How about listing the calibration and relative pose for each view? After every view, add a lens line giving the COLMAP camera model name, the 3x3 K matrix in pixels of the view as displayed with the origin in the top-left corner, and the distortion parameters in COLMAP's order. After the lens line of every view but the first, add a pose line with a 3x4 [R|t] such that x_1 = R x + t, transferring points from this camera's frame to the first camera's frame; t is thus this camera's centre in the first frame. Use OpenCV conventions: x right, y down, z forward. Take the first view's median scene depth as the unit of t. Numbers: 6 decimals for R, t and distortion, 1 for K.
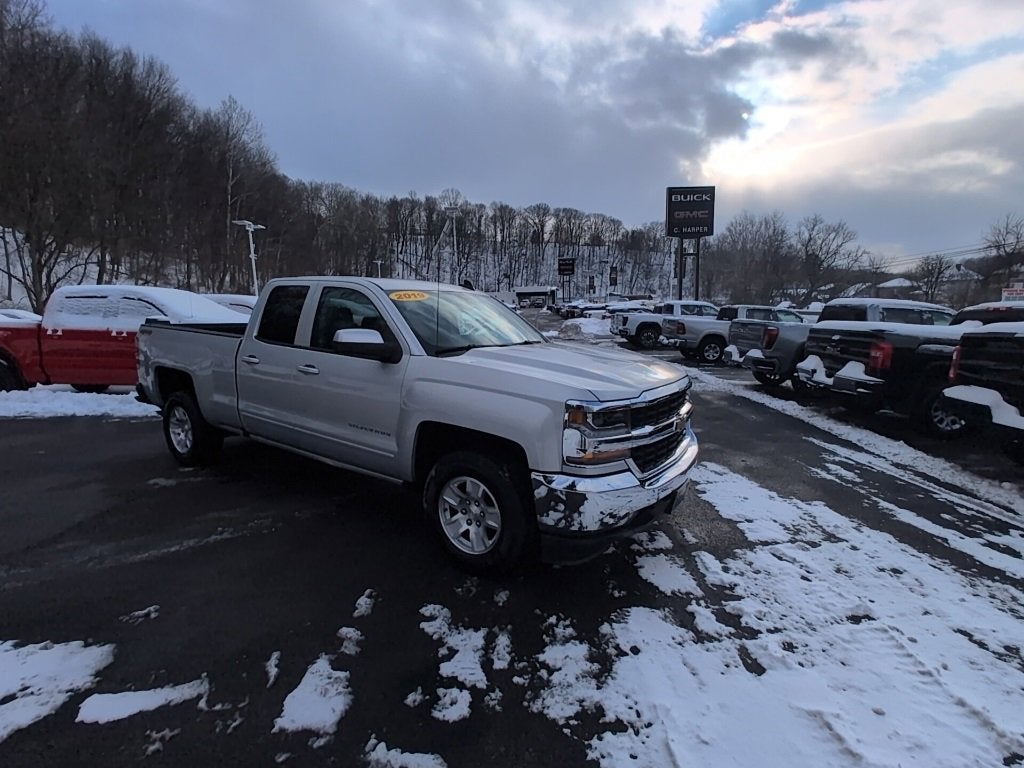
lens RADIAL K [[499.8, 0, 517.0], [0, 499.8, 378.8], [0, 0, 1]] dist [0.002254, -0.000669]
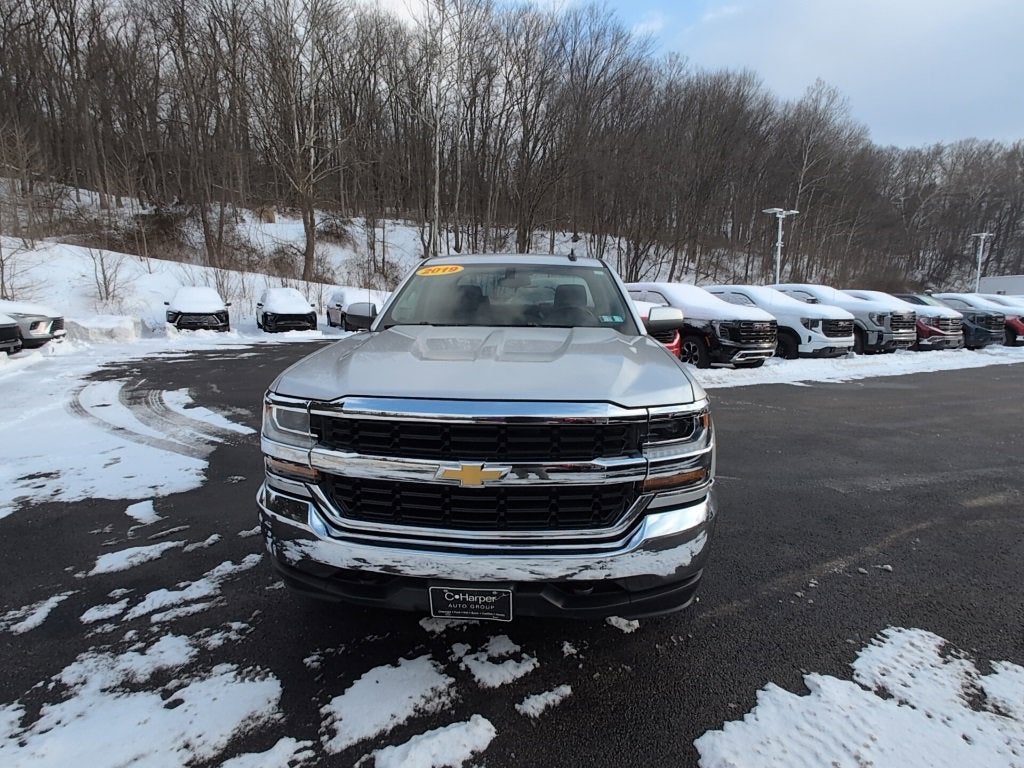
lens RADIAL K [[499.8, 0, 517.0], [0, 499.8, 378.8], [0, 0, 1]] dist [0.002254, -0.000669]
pose [[0.499091, 0.137269, -0.855608, 1.069065], [-0.122504, 0.988634, 0.087152, -0.093902], [0.857846, 0.061319, 0.510235, 0.992492]]
